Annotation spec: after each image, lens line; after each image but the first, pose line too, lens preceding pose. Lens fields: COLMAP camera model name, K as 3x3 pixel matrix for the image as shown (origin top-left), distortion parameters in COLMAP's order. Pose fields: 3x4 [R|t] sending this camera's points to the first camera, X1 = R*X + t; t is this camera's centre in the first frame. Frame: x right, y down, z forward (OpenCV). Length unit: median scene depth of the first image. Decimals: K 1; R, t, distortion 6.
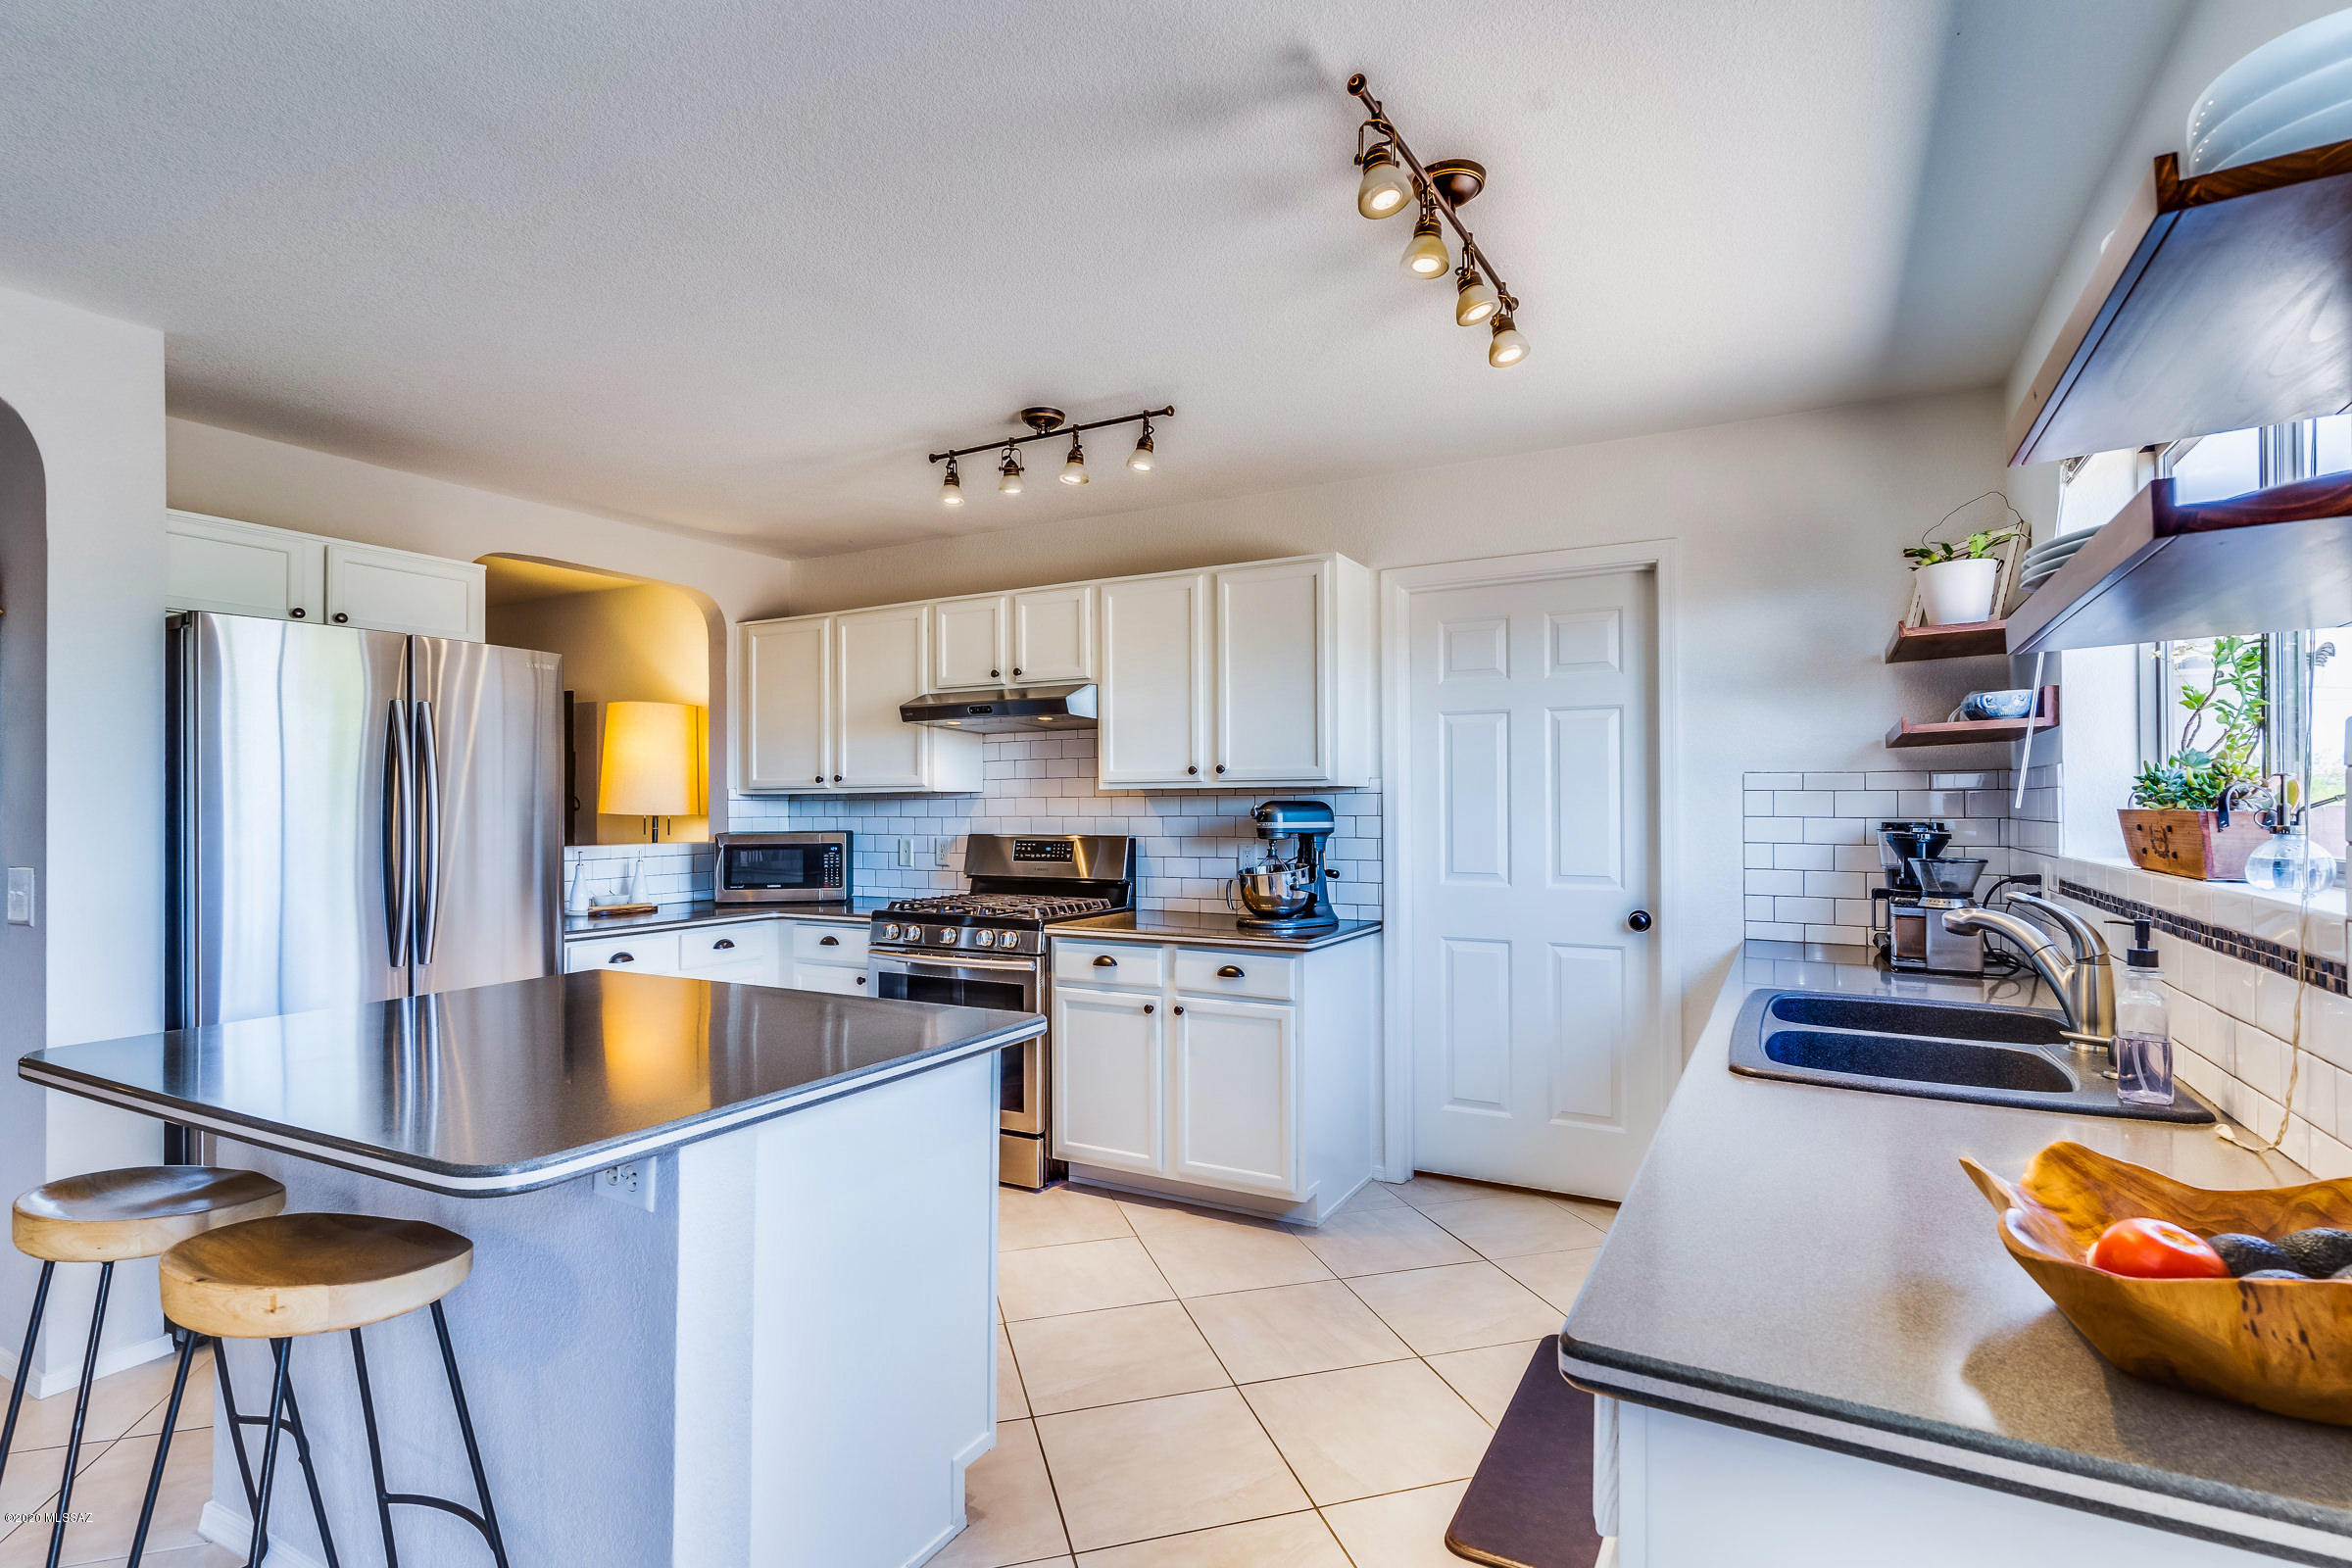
lens RADIAL K [[1125.3, 0, 1175.3], [0, 1125.3, 791.0], [0, 0, 1]] dist [0.004725, -0.001402]
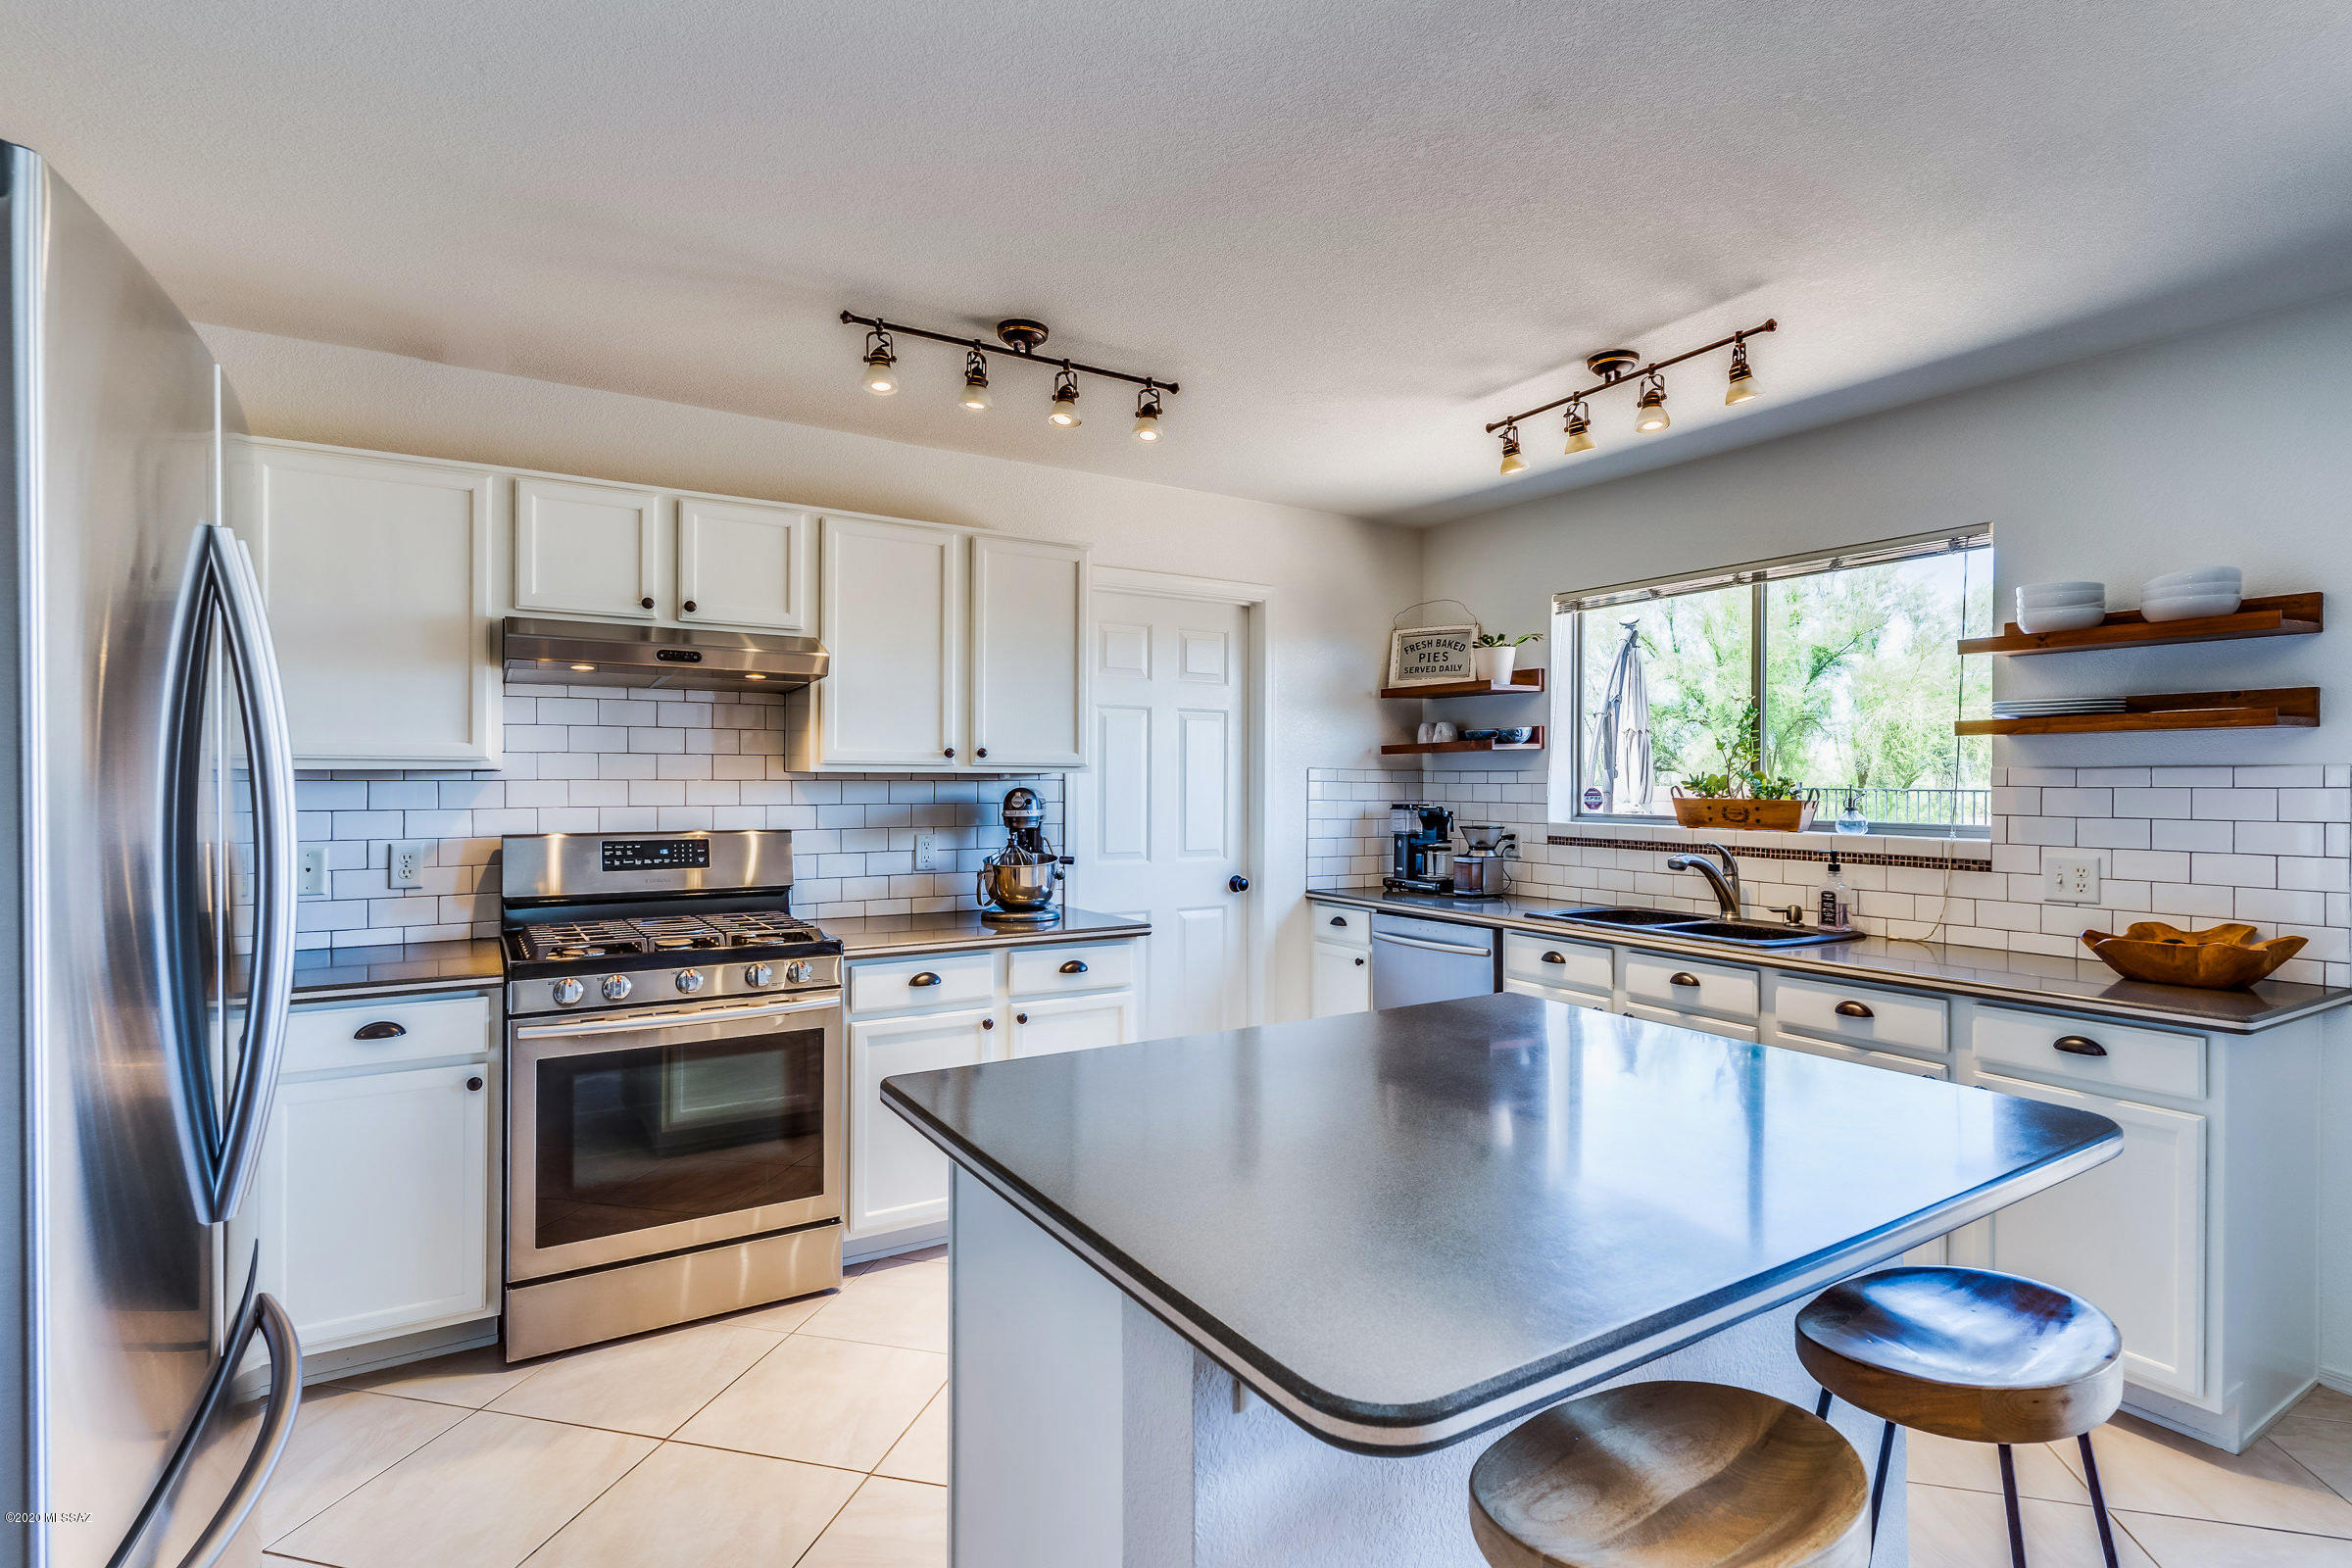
lens RADIAL K [[1135.9, 0, 1162.4], [0, 1135.9, 779.3], [0, 0, 1]] dist [0.000774, 0.000367]
pose [[0.491158, 0.007611, 0.871037, -0.712890], [-0.015744, 0.999876, 0.000141, -0.000445], [-0.870928, -0.013783, 0.491217, 0.433509]]
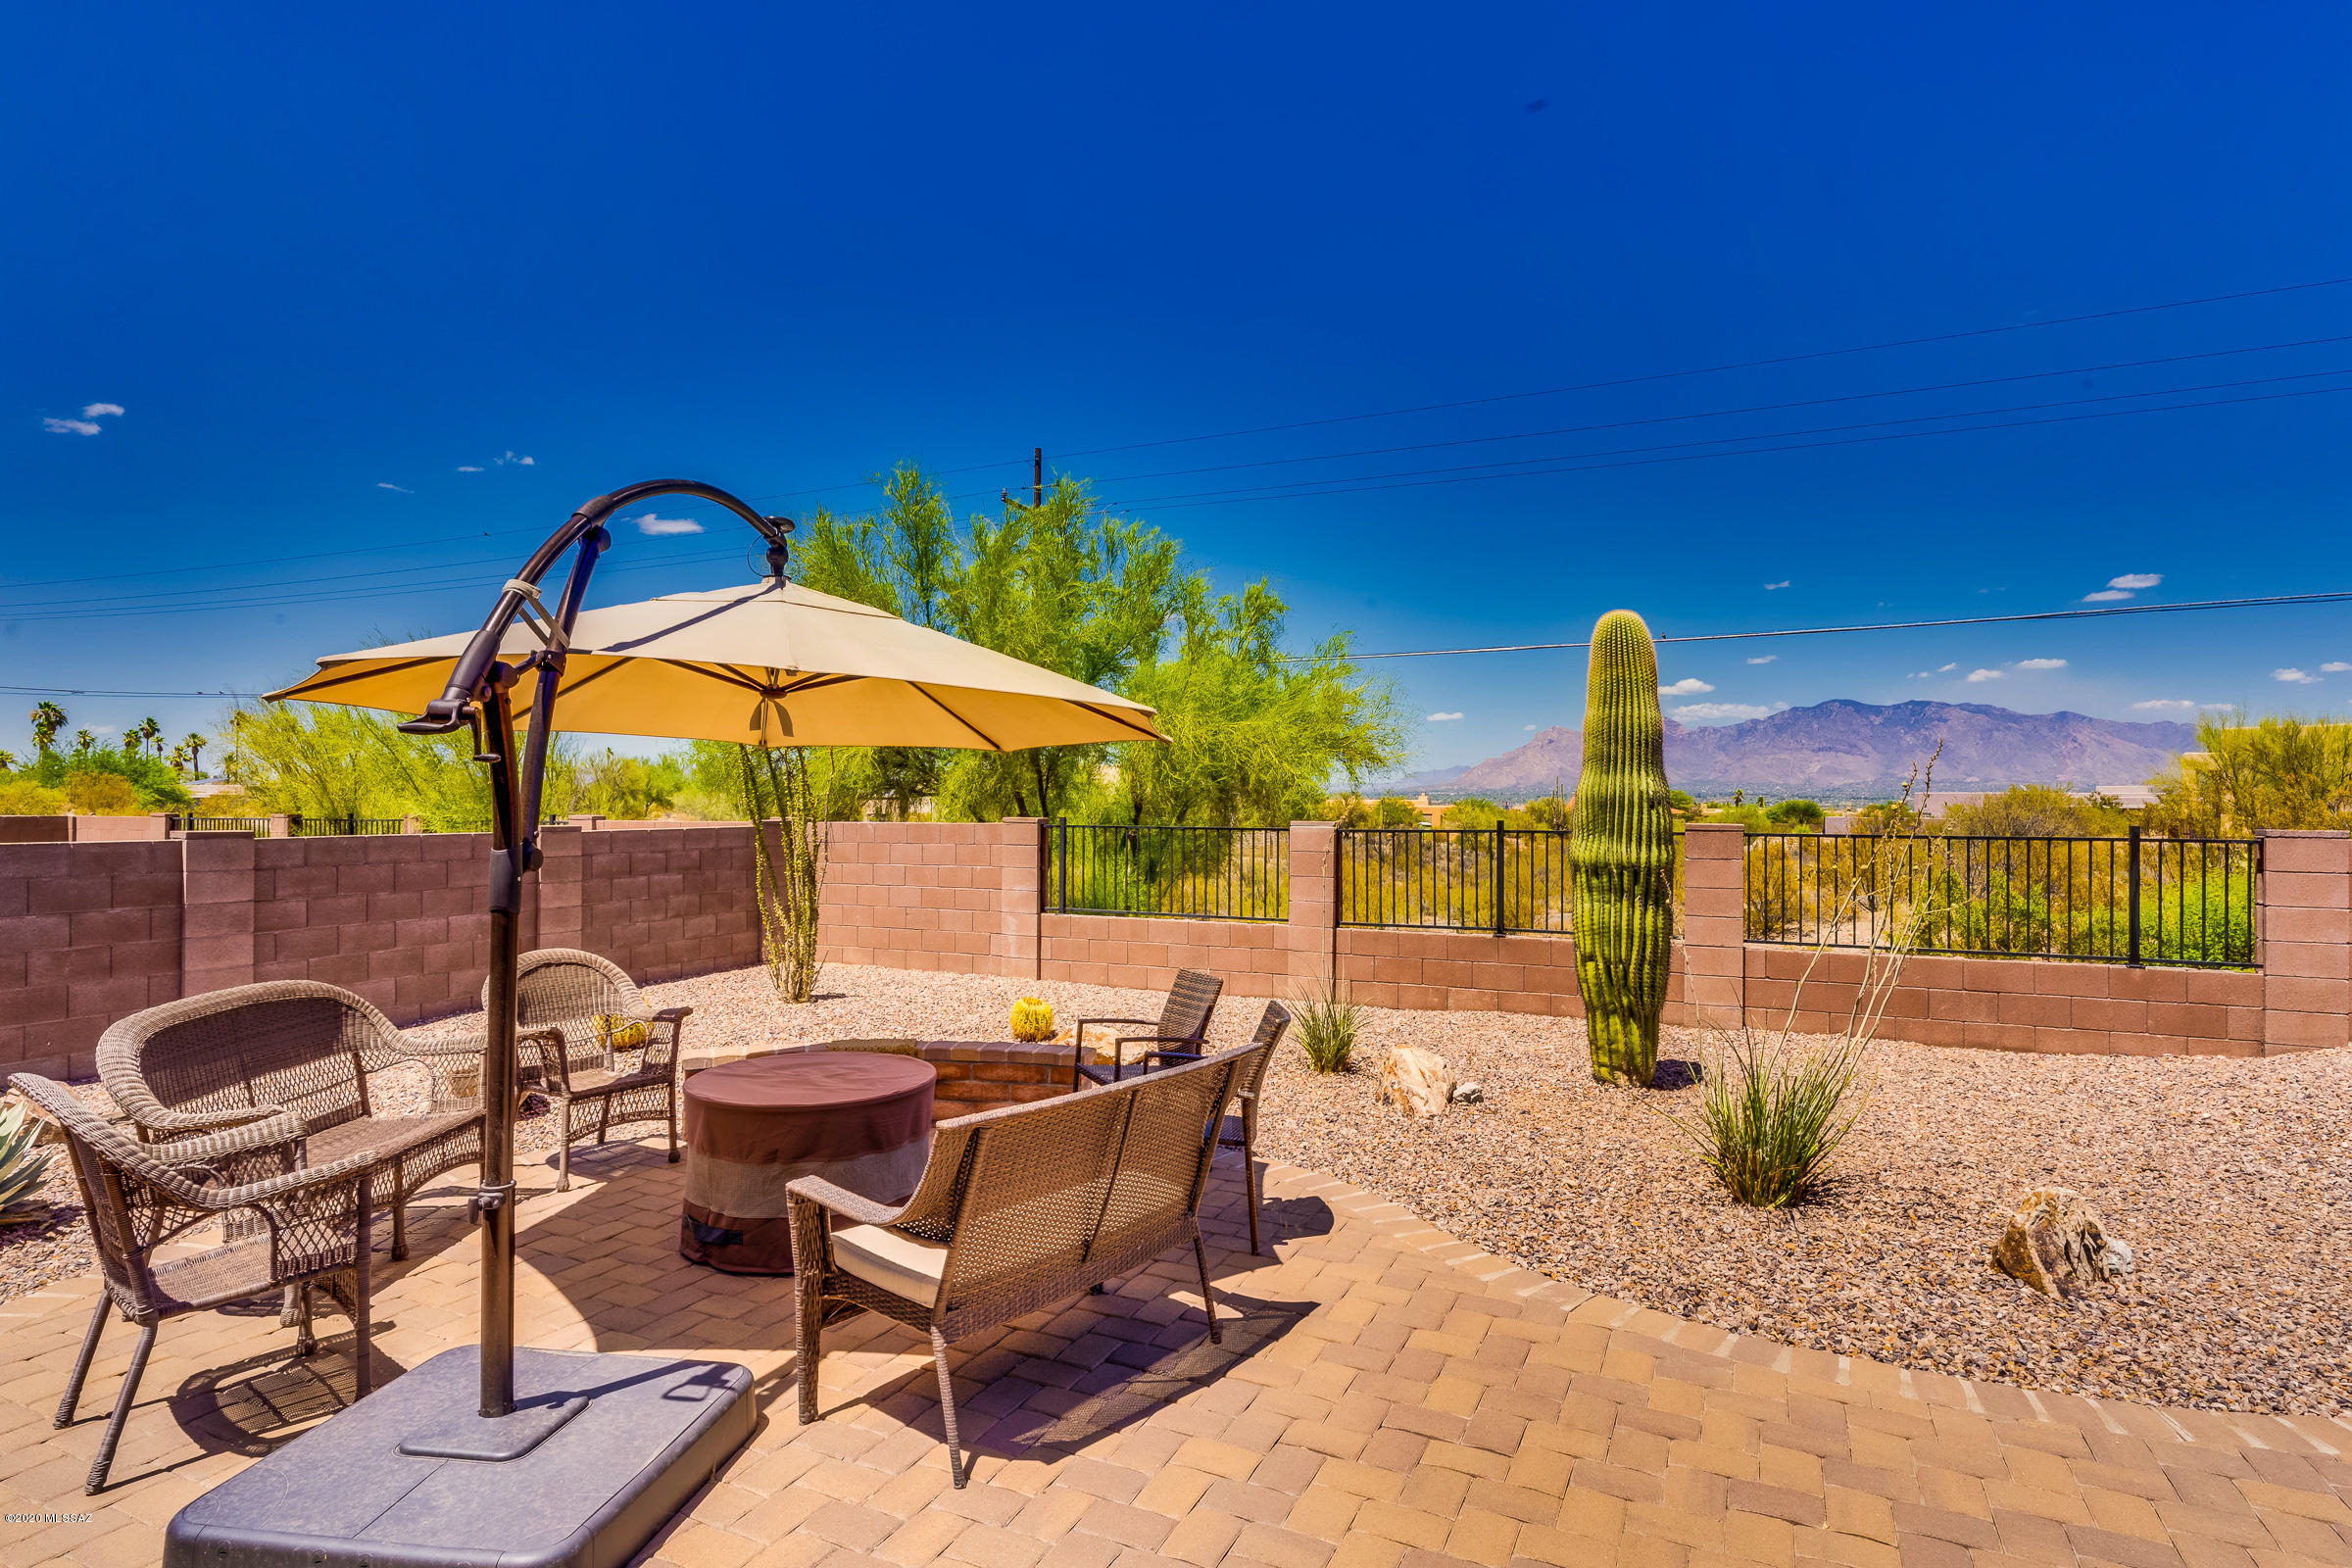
lens RADIAL K [[1210.7, 0, 1176.0], [0, 1210.7, 784.0], [0, 0, 1]] dist [-0.000871, 0.000163]
pose [[-0.061321, 0.016241, 0.997986, 0.582713], [-0.009266, 0.999815, -0.016840, -0.059724], [-0.998075, -0.010280, -0.061159, 0.350341]]
